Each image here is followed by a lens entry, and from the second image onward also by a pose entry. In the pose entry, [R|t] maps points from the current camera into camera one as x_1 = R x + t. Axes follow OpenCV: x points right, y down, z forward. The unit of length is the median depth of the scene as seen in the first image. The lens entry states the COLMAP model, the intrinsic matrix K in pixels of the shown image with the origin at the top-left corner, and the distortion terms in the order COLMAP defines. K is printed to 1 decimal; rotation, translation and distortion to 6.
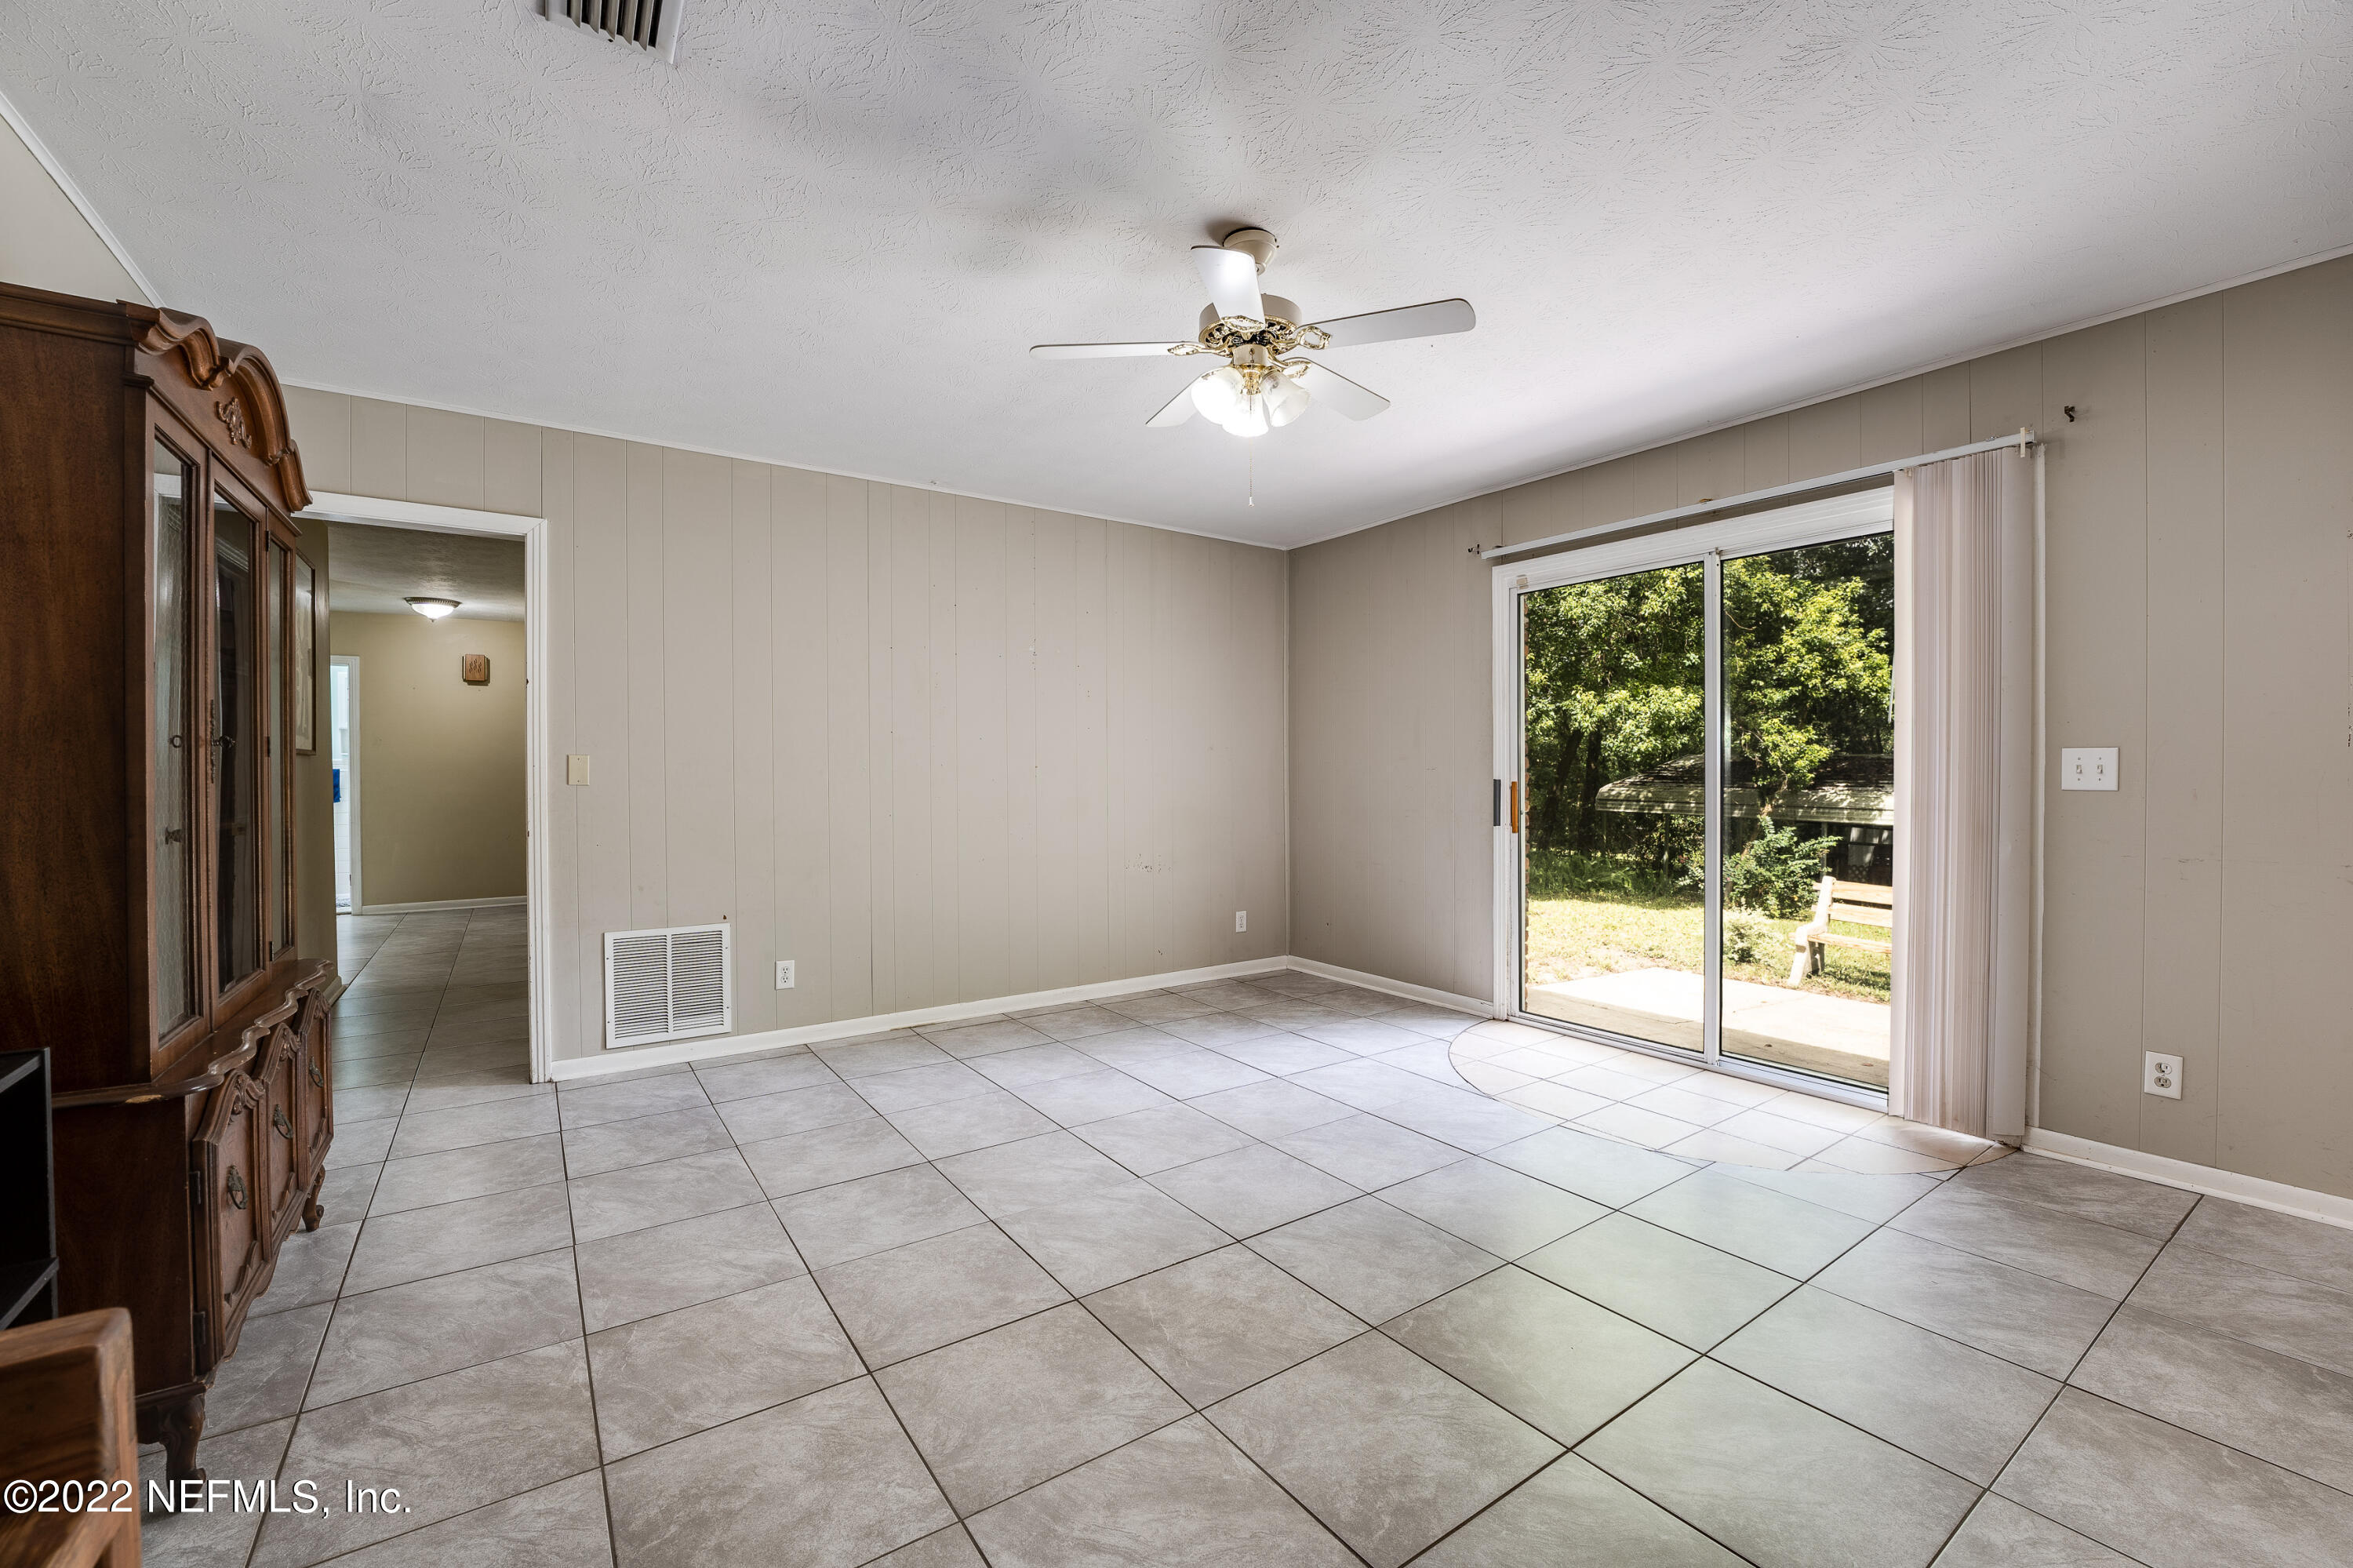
lens RADIAL K [[960.3, 0, 1183.1], [0, 960.3, 781.1], [0, 0, 1]] dist [-0.022207, 0.001405]
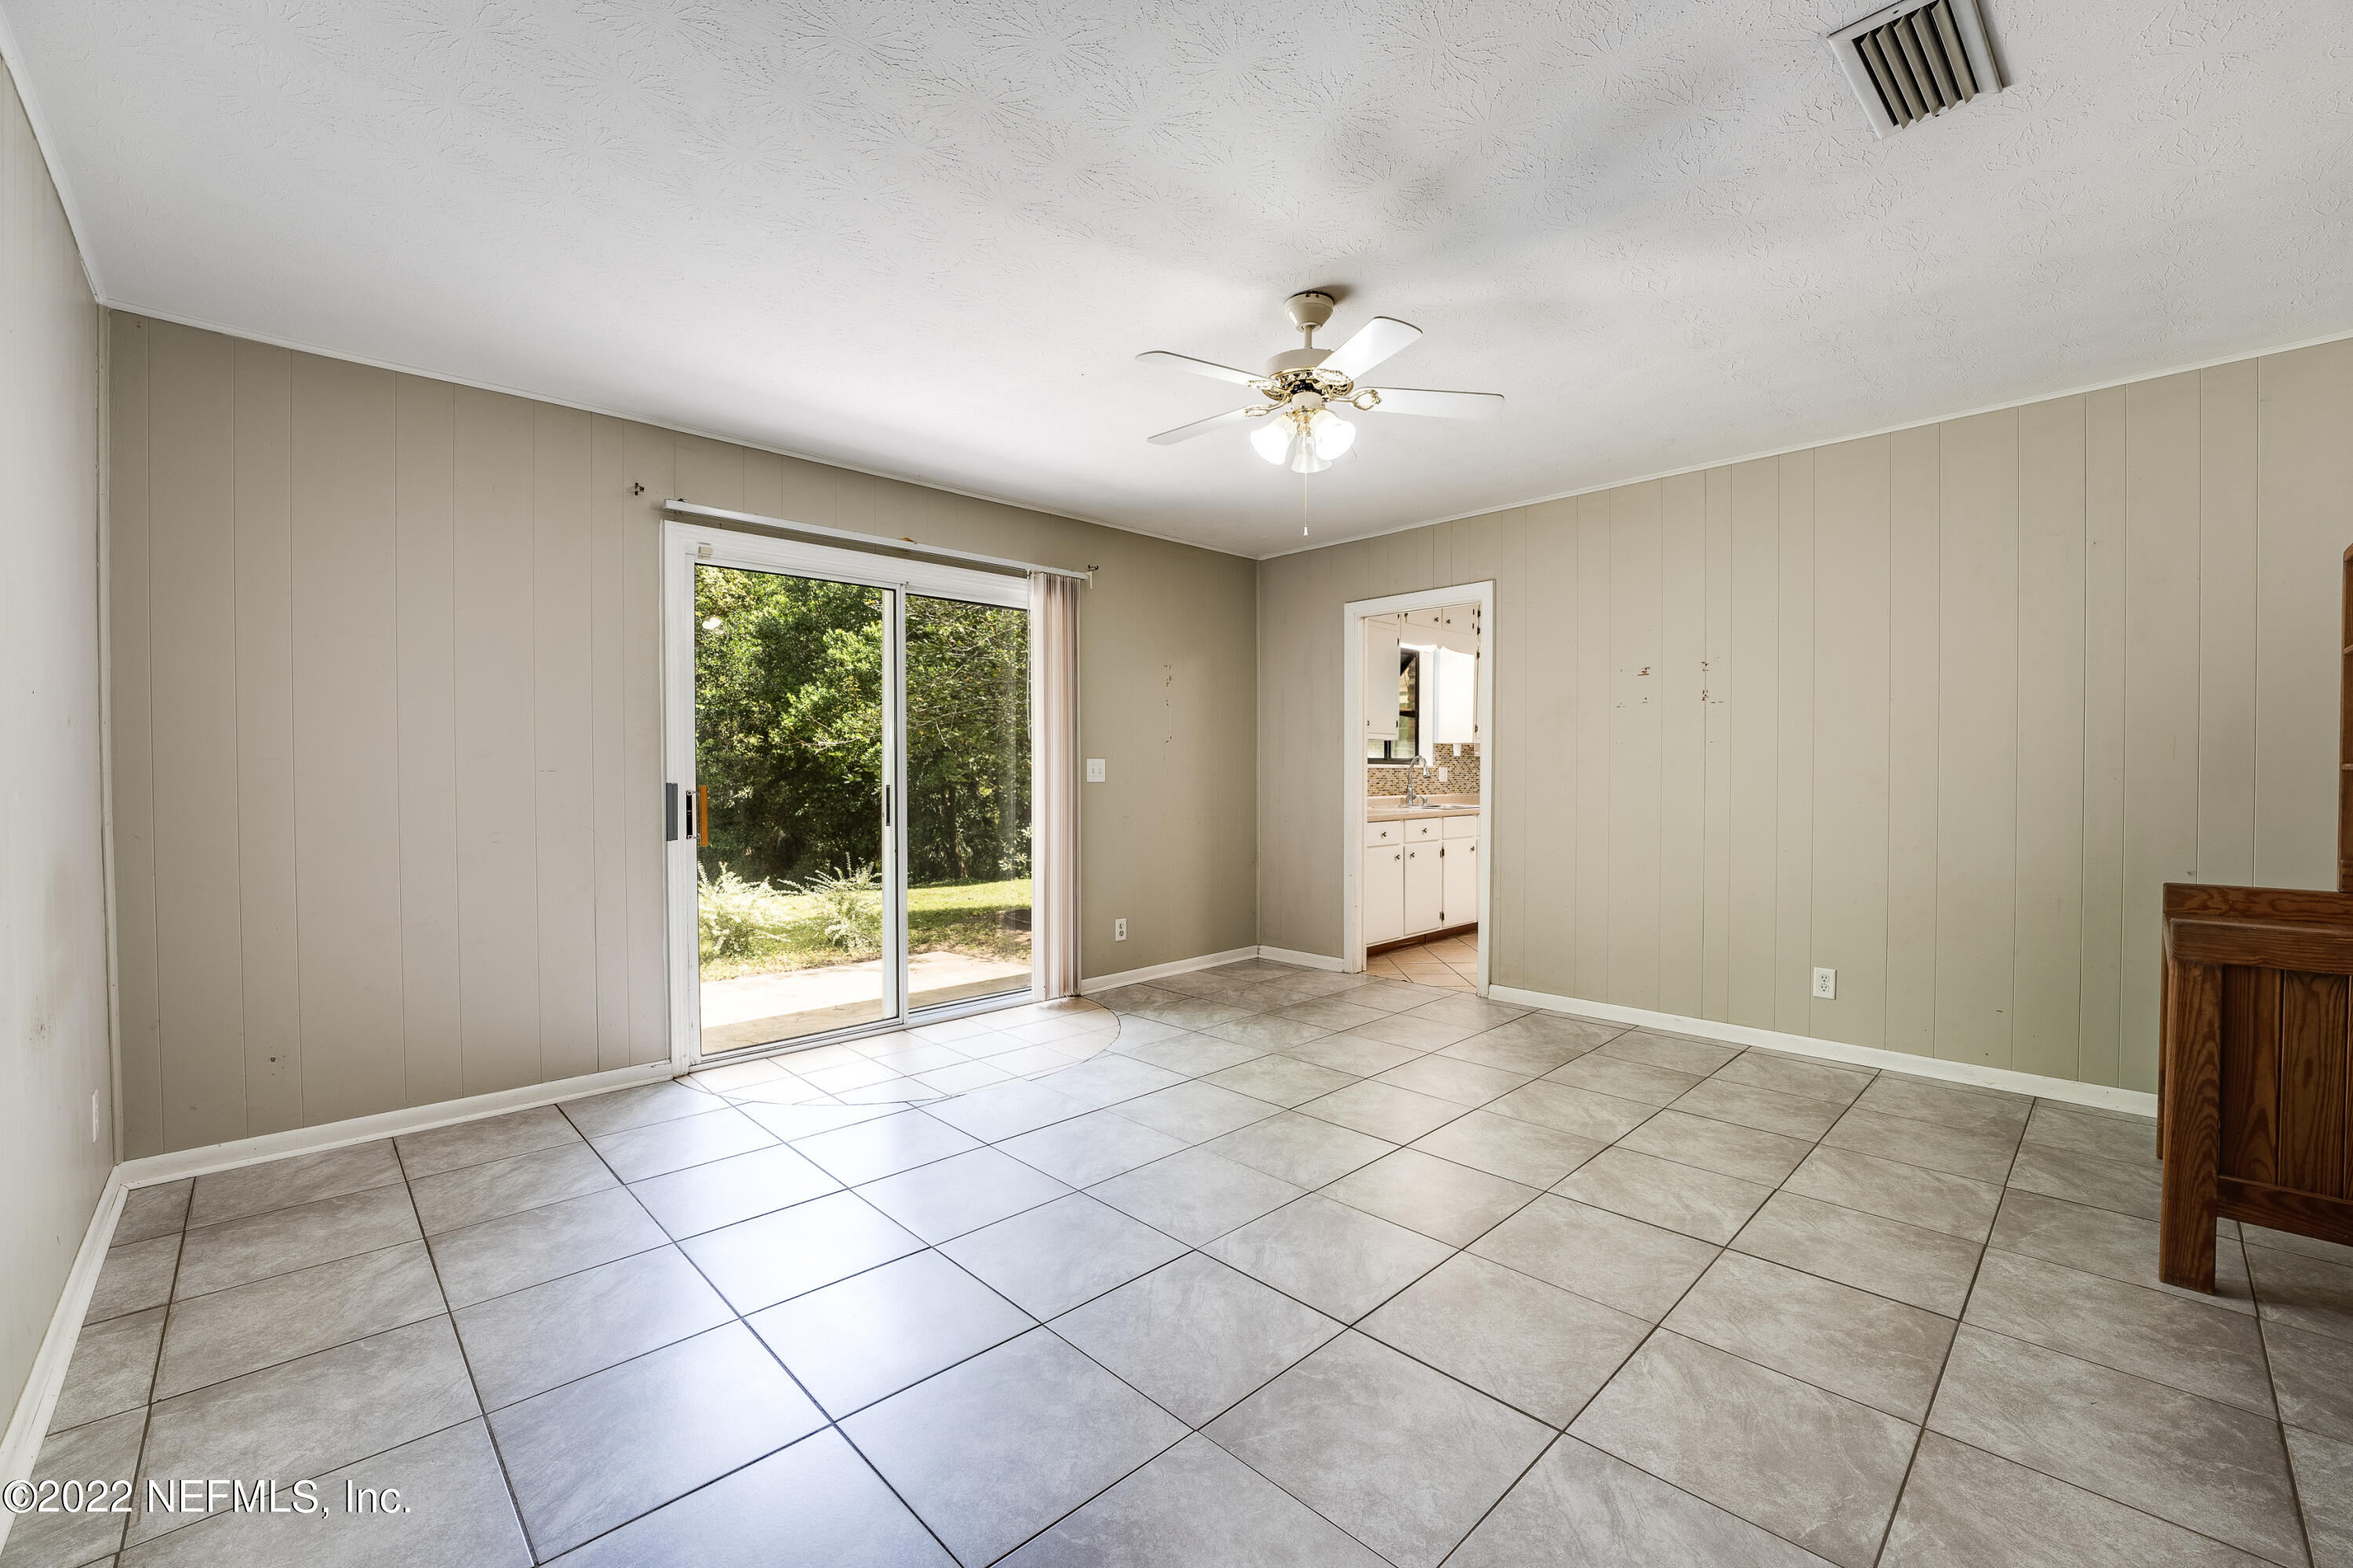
lens RADIAL K [[960.3, 0, 1178.4], [0, 960.3, 782.0], [0, 0, 1]] dist [-0.022207, 0.001405]
pose [[-0.161393, -0.007736, 0.986860, -1.203396], [0.013369, 0.999860, 0.010024, -0.010171], [-0.986800, 0.014811, -0.161267, 1.576799]]
